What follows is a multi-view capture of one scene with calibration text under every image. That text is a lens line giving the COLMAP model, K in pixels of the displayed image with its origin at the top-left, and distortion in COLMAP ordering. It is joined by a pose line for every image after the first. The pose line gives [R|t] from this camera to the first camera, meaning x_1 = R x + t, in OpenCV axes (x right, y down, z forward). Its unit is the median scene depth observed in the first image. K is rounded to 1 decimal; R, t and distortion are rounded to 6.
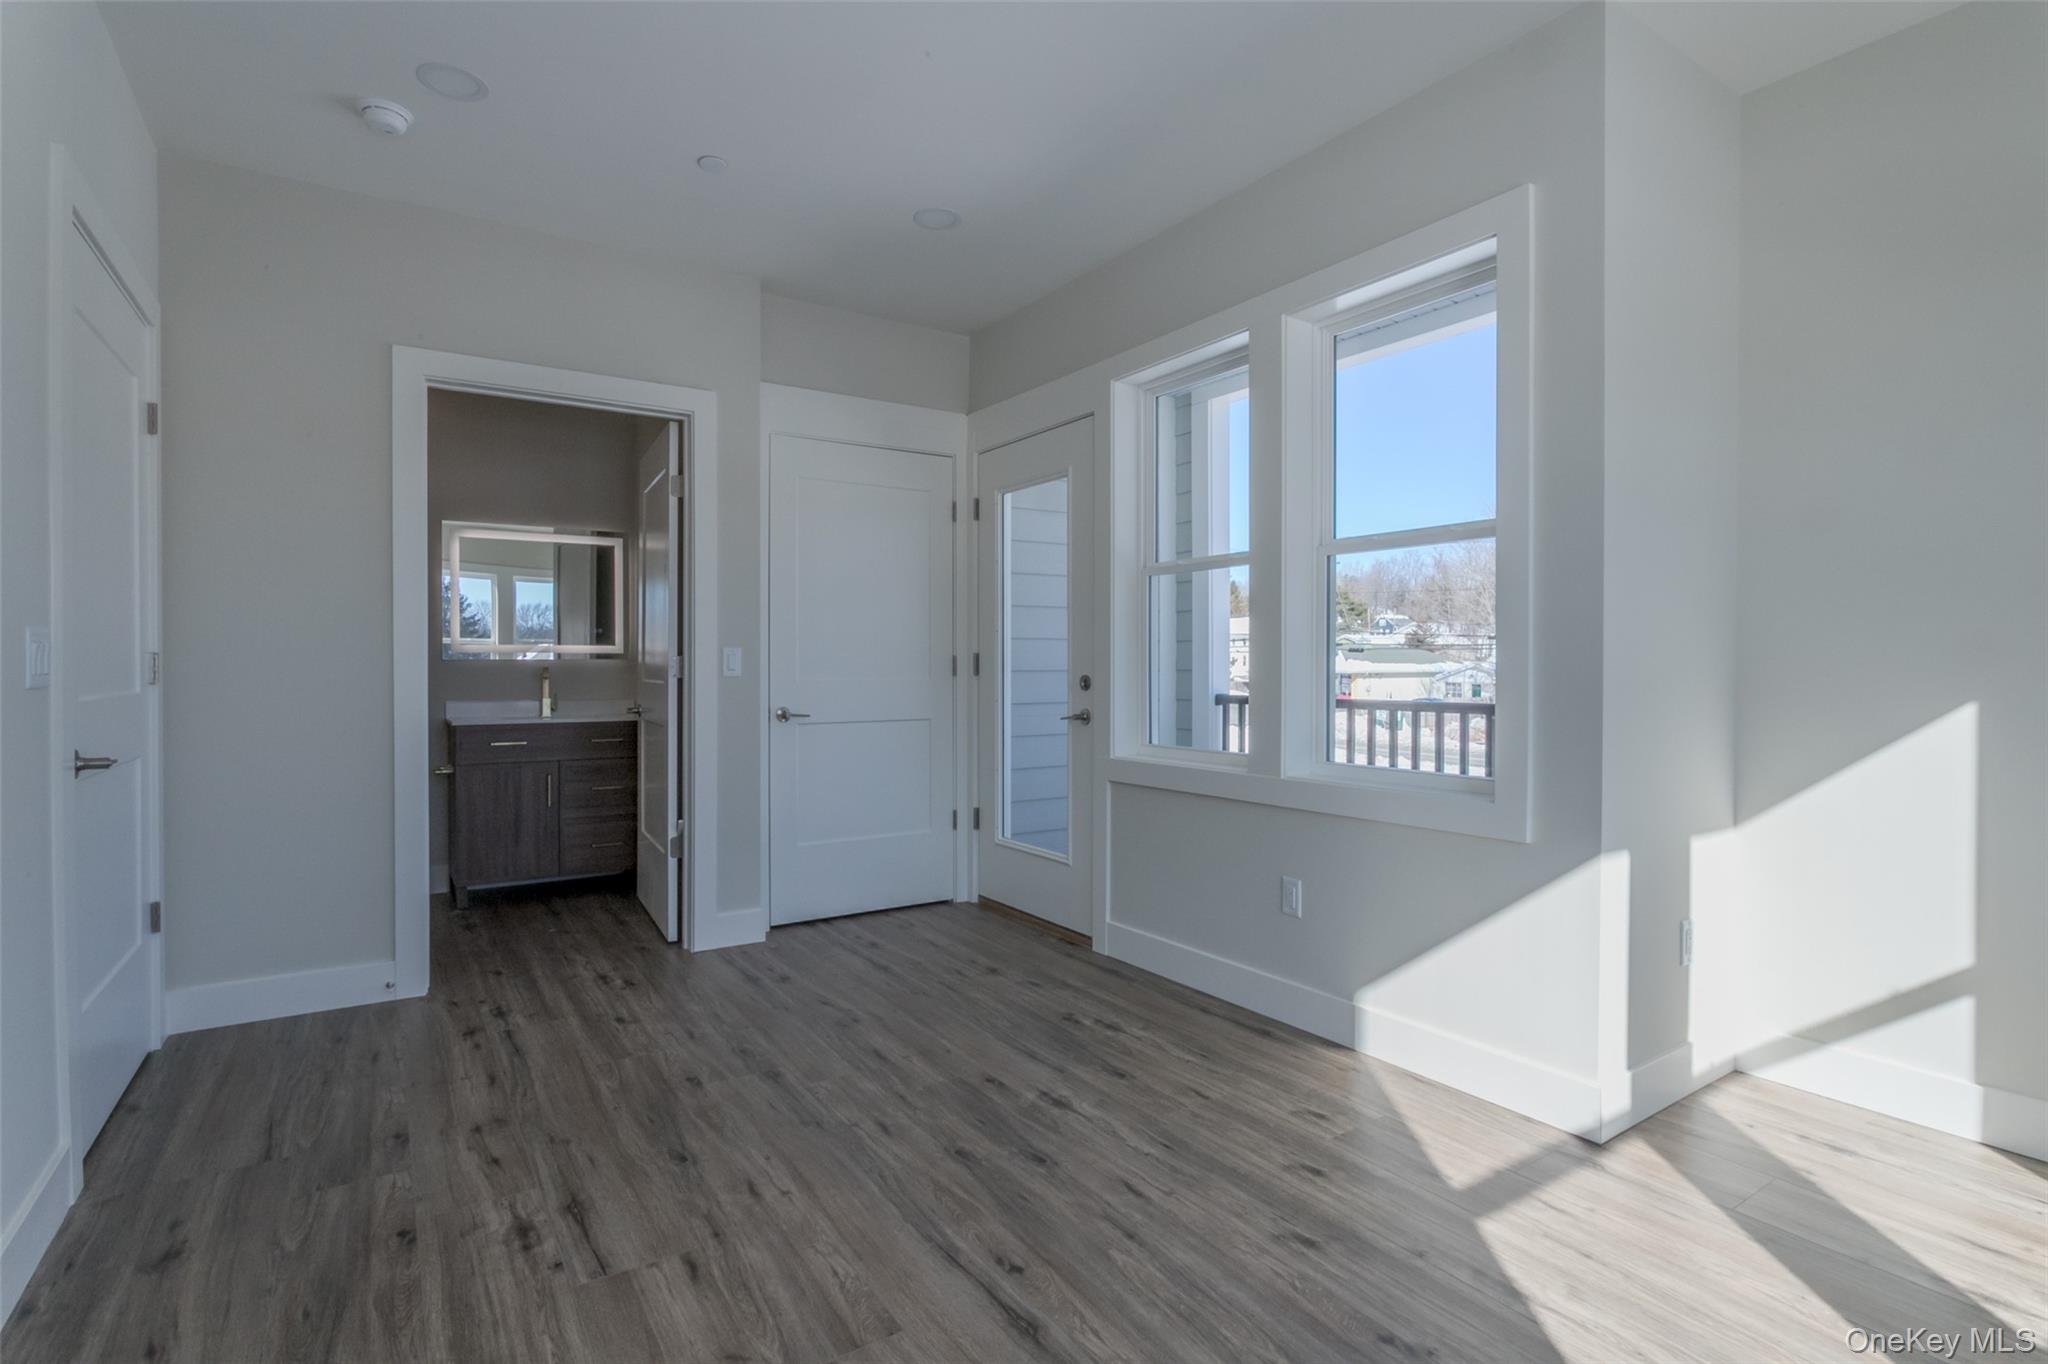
lens RADIAL K [[1022.7, 0, 1012.8], [0, 1022.7, 685.5], [0, 0, 1]] dist [-0.009749, 0.000443]
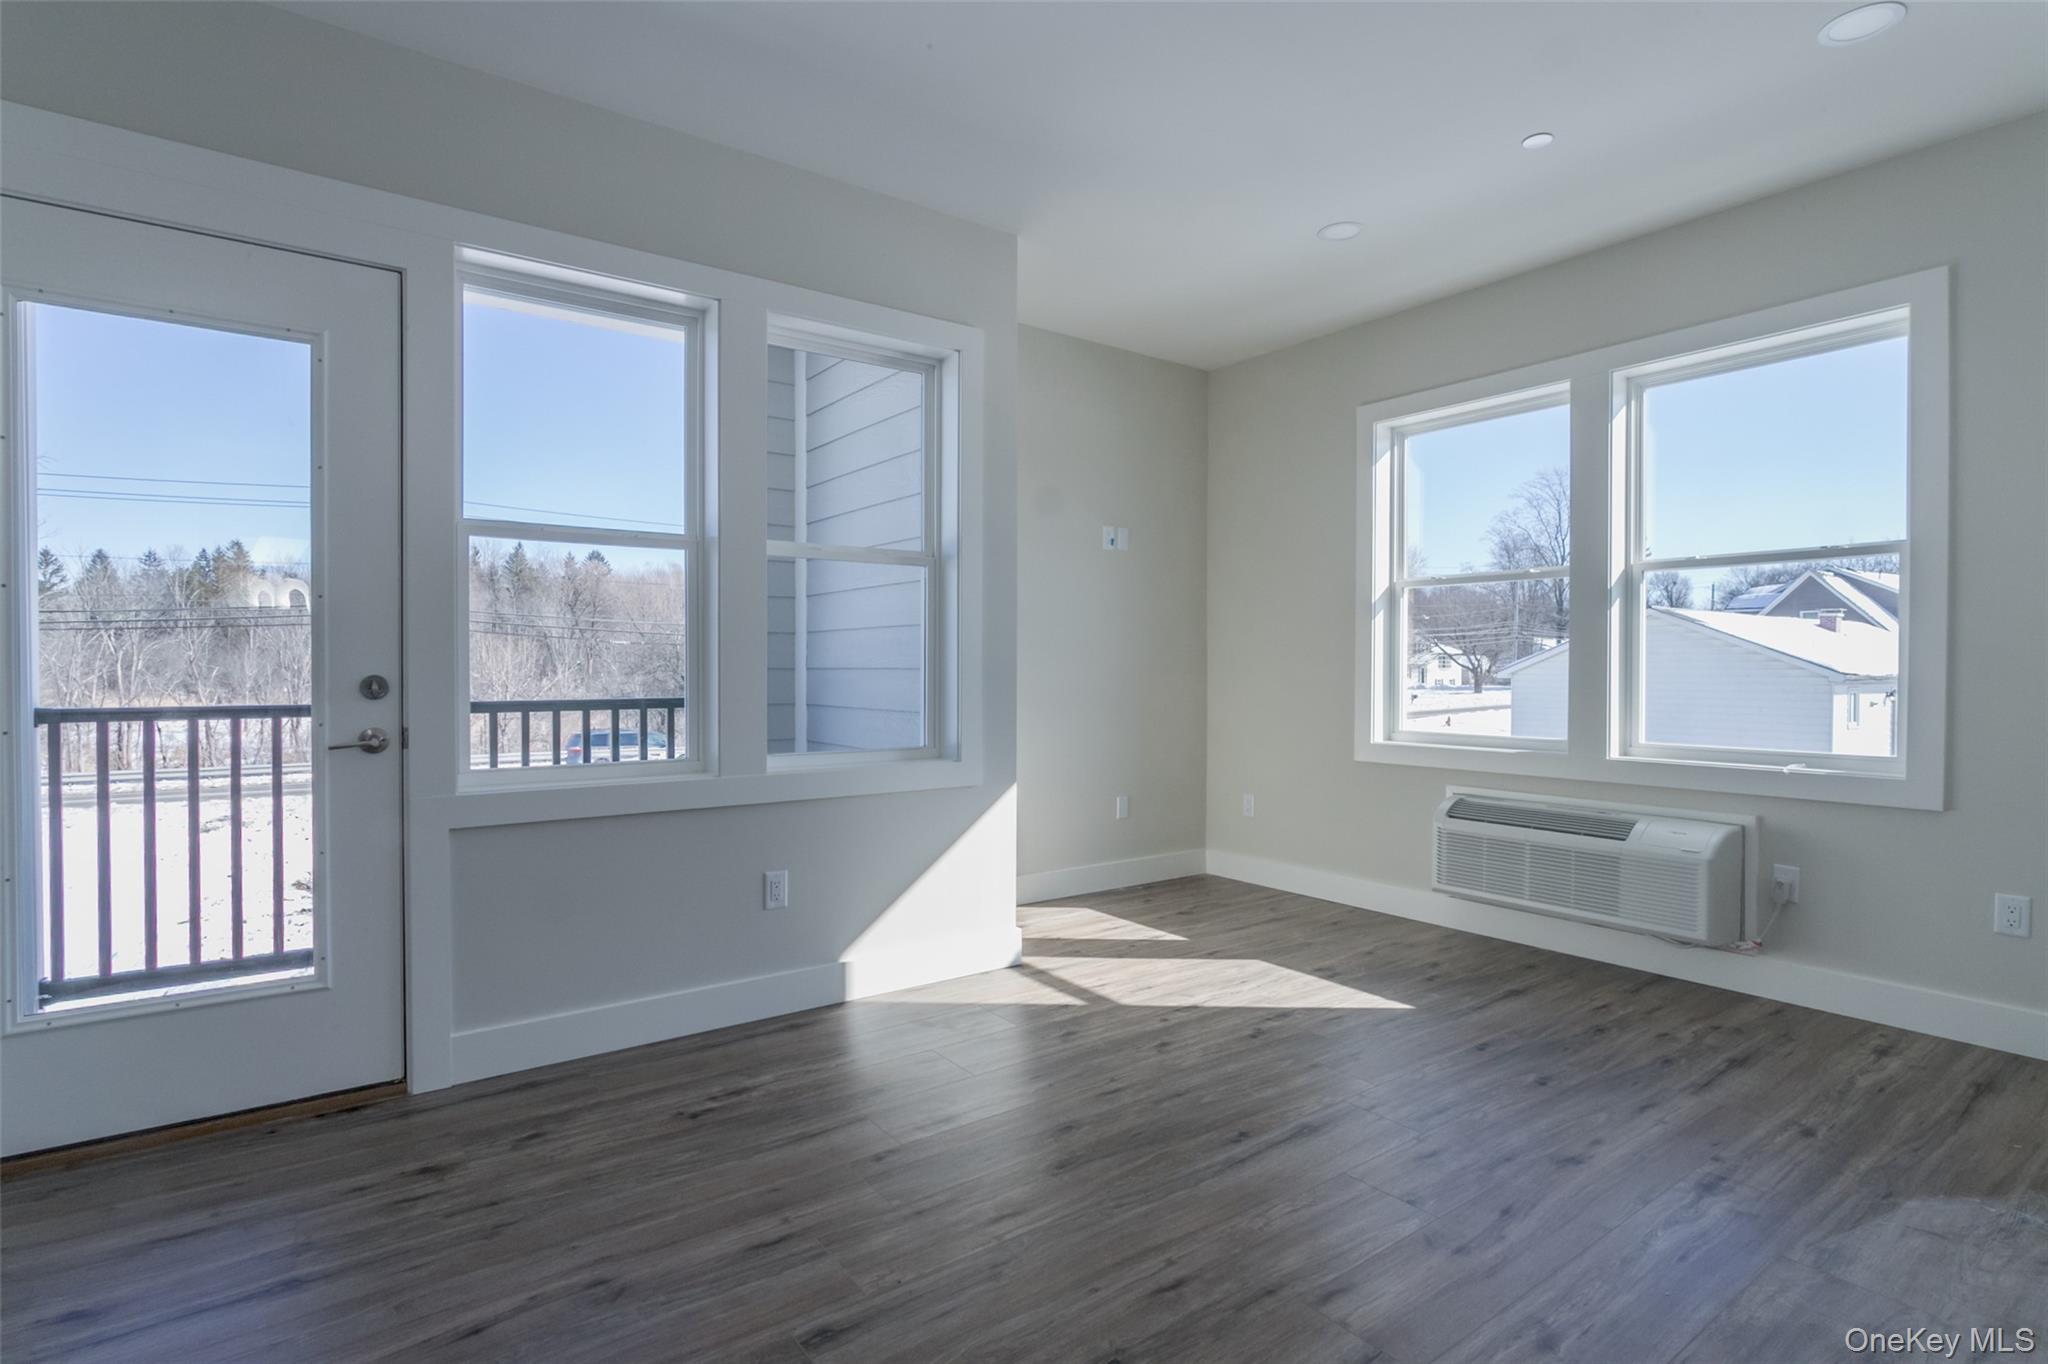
lens RADIAL K [[1022.7, 0, 1014.2], [0, 1022.7, 672.3], [0, 0, 1]] dist [-0.009749, 0.000443]
pose [[-0.074013, -0.005258, 0.997243, -0.746688], [0.013758, 0.999886, 0.006293, -0.014064], [-0.997162, 0.014186, -0.073932, 0.817126]]
